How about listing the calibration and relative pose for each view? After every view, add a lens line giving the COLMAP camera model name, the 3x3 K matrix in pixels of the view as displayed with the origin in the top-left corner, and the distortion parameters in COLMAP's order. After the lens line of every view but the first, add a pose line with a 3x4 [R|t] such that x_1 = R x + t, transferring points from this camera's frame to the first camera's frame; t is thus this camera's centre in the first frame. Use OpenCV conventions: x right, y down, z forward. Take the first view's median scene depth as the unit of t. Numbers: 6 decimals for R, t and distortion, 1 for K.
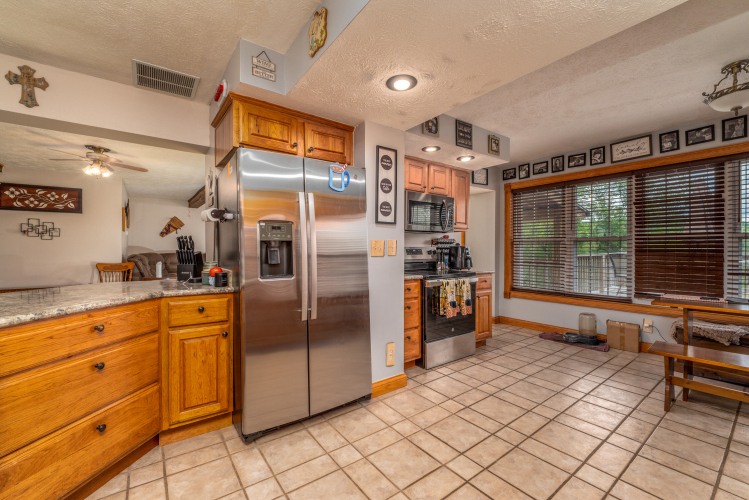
lens RADIAL K [[314.7, 0, 374.3], [0, 314.7, 252.6], [0, 0, 1]] dist [-0.012263, -0.000408]
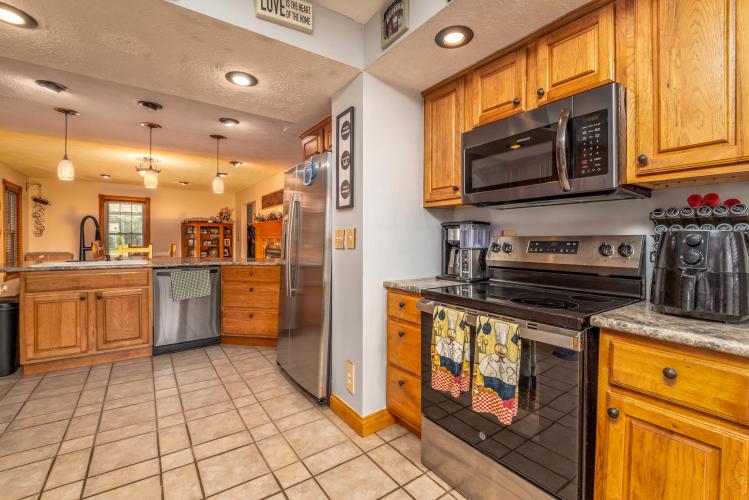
lens RADIAL K [[314.7, 0, 353.4], [0, 314.7, 238.9], [0, 0, 1]] dist [-0.012263, -0.000408]
pose [[-0.034984, 0.006633, -0.999366, 0.933898], [-0.002441, 0.999974, 0.006722, -0.022053], [0.999385, 0.002675, -0.034967, 1.182285]]
